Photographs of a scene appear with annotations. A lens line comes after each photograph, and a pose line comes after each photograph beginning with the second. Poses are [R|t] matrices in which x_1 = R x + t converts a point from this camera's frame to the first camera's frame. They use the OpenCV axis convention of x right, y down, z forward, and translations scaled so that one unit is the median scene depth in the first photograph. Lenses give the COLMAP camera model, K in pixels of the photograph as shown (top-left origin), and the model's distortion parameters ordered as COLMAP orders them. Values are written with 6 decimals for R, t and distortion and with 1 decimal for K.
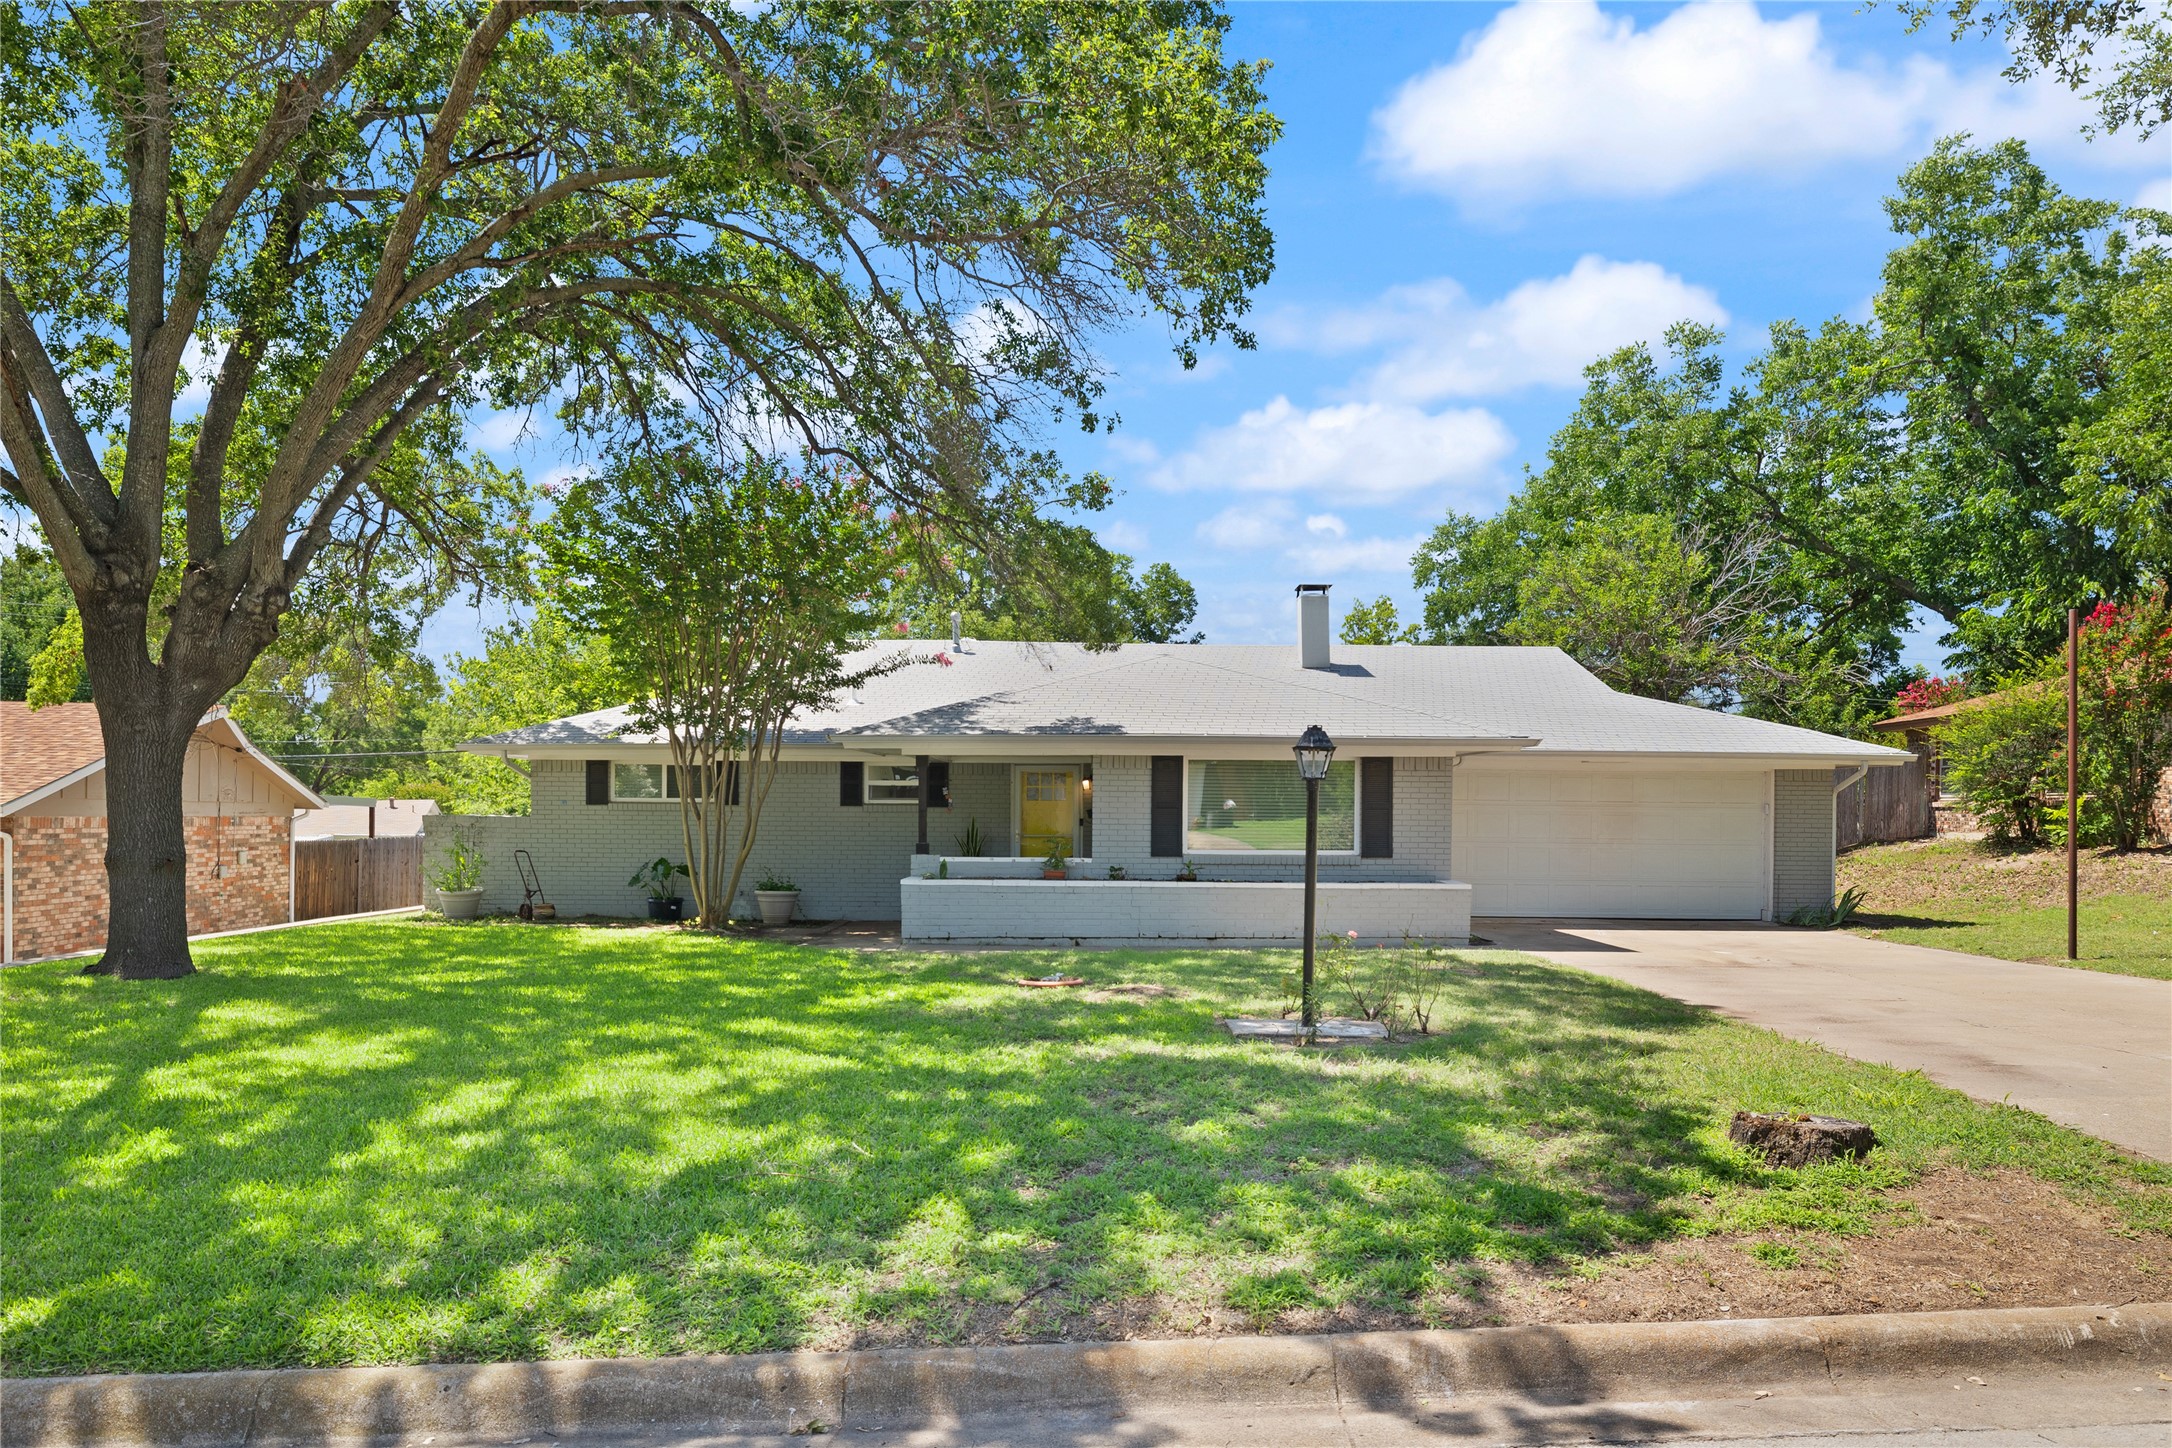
lens RADIAL K [[1315.6, 0, 1087.7], [0, 1315.6, 767.8], [0, 0, 1]] dist [-0.014119, -0.002068]
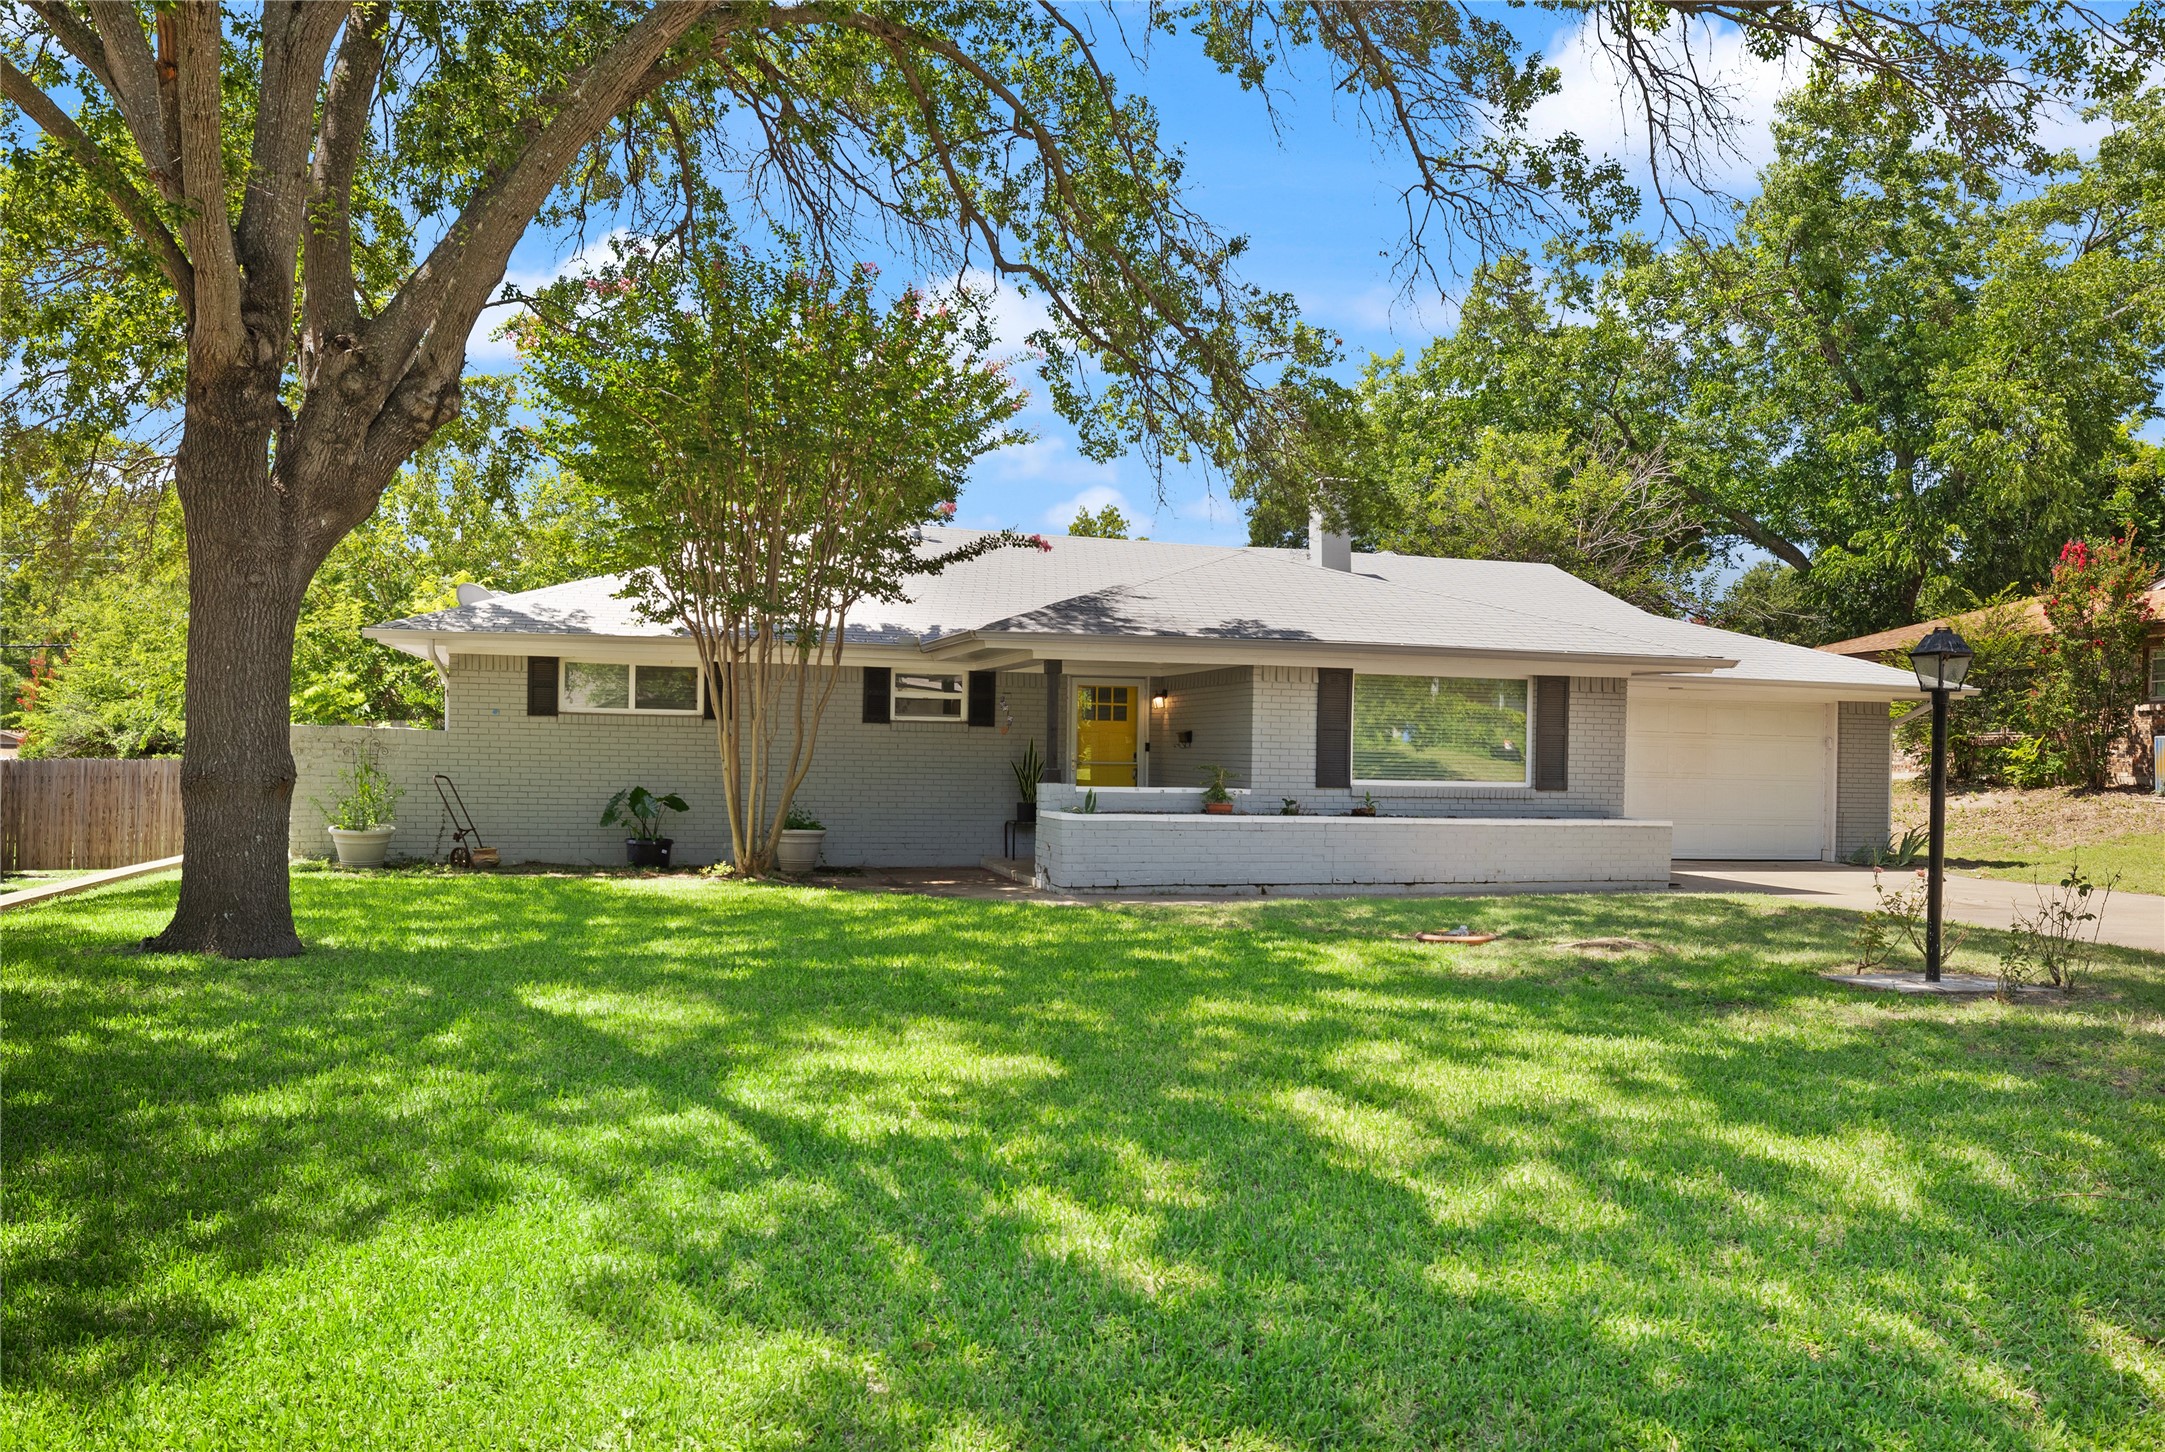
lens RADIAL K [[1487.9, 0, 1081.4], [0, 1487.9, 691.2], [0, 0, 1]] dist [0.002997, -0.000160]
pose [[0.967816, 0.022707, 0.250633, -0.334558], [-0.022139, 0.999742, -0.005087, 0.013458], [-0.250684, -0.000625, 0.968069, 0.108951]]
